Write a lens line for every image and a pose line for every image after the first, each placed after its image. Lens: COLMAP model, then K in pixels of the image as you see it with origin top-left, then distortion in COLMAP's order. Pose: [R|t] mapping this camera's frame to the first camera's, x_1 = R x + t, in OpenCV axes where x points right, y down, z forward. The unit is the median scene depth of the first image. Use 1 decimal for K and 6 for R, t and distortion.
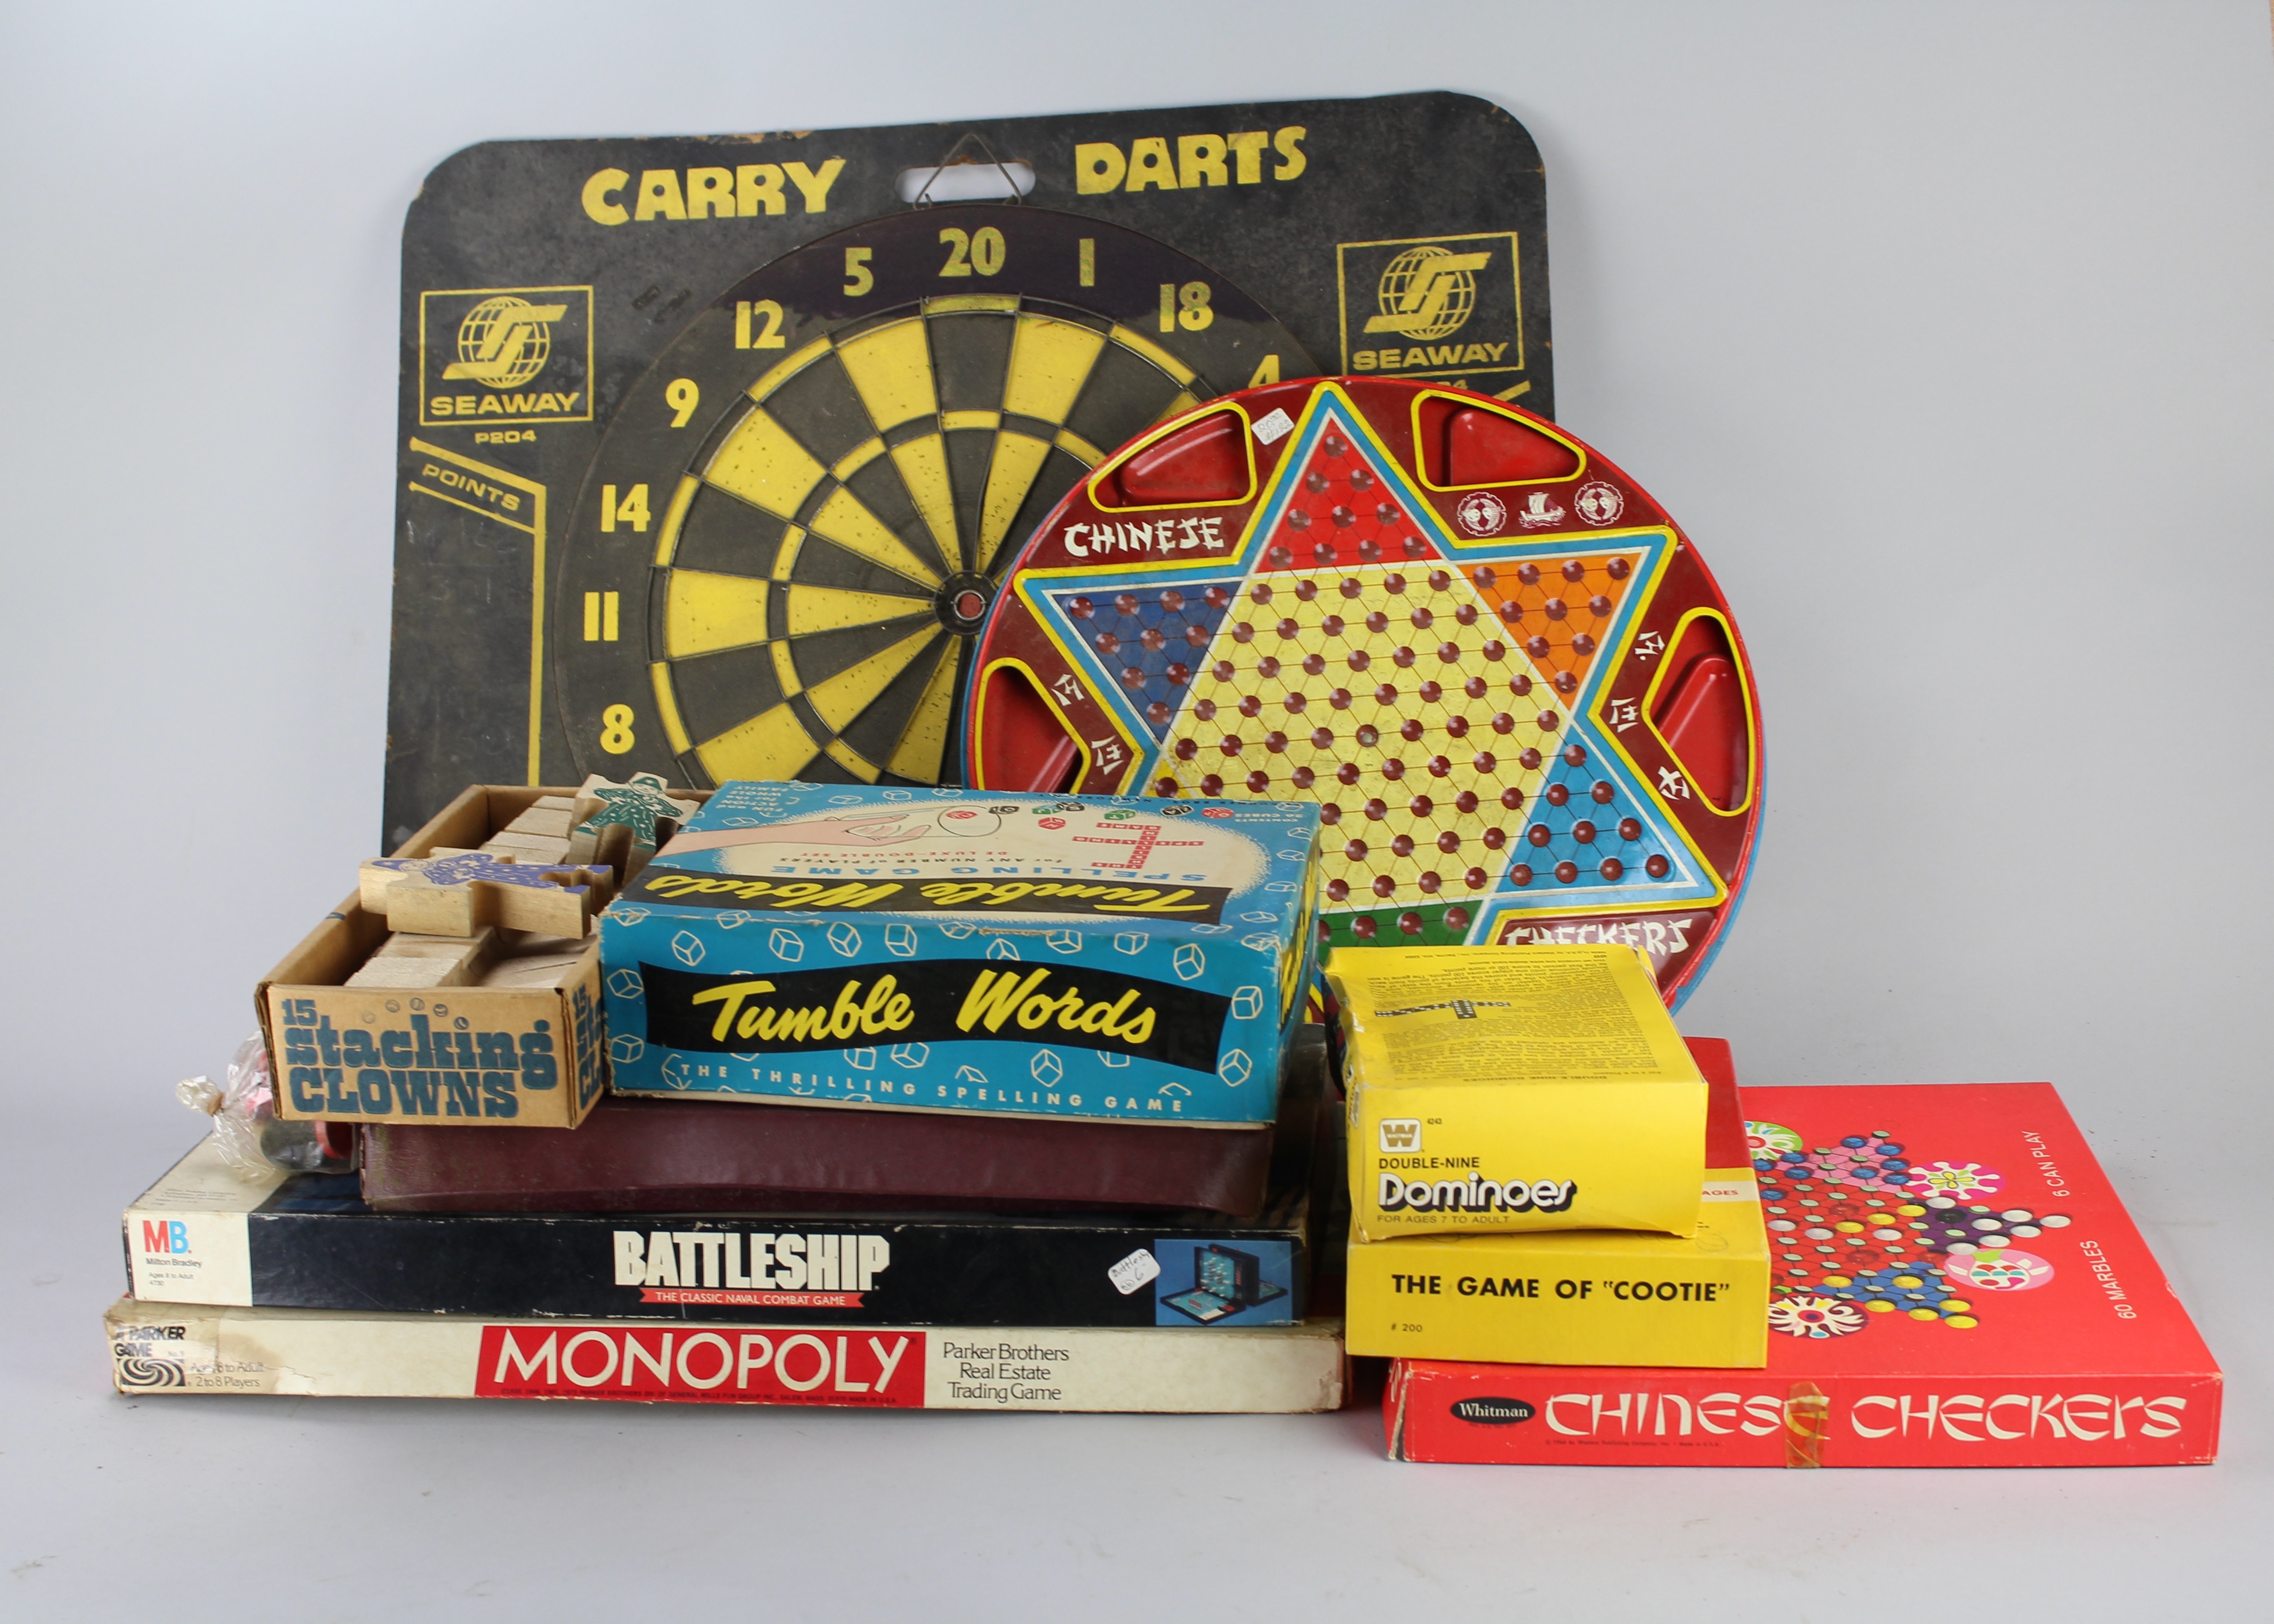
lens RADIAL K [[3576.0, 0, 1137.0], [0, 3576.0, 812.0], [0, 0, 1]] dist [-0.039227, -0.014789]
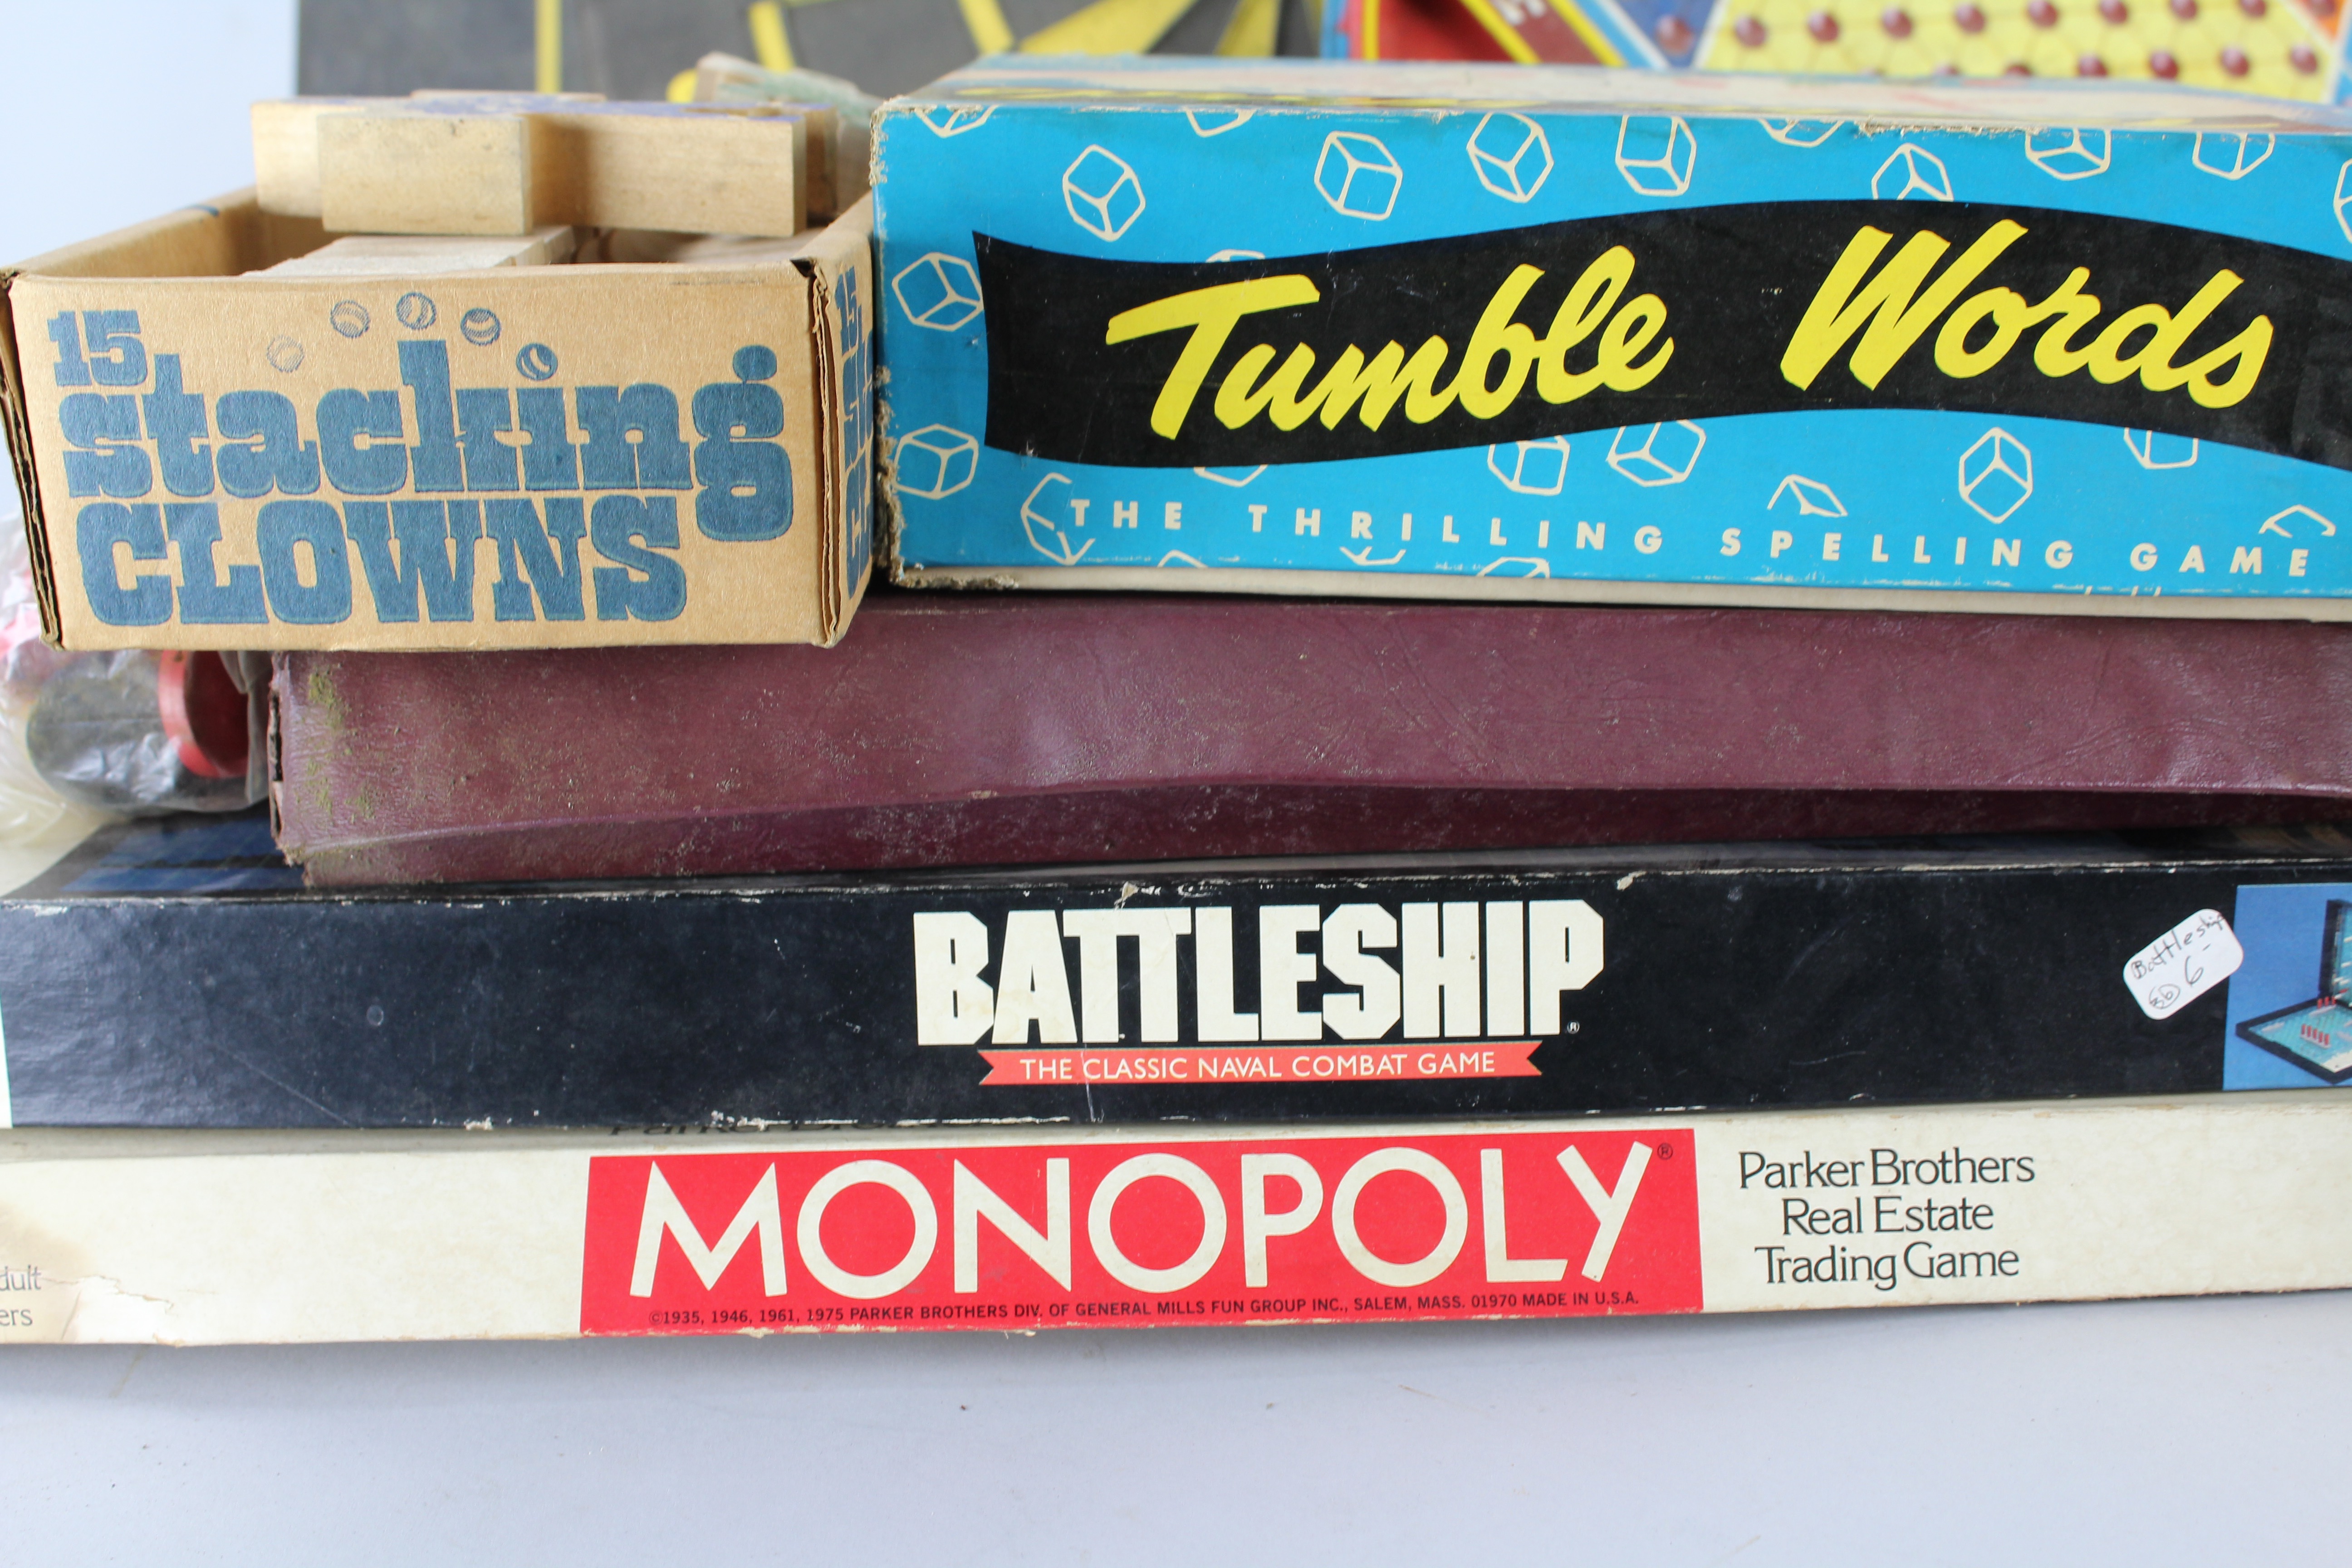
lens RADIAL K [[2662.1, 0, 1176.0], [0, 2662.1, 784.0], [0, 0, 1]] dist [-0.100932, 0.050000]
pose [[0.992123, -0.023079, 0.123121, -0.156090], [0.019608, 0.999377, 0.029336, 0.095835], [-0.123721, -0.026691, 0.991958, 0.707228]]
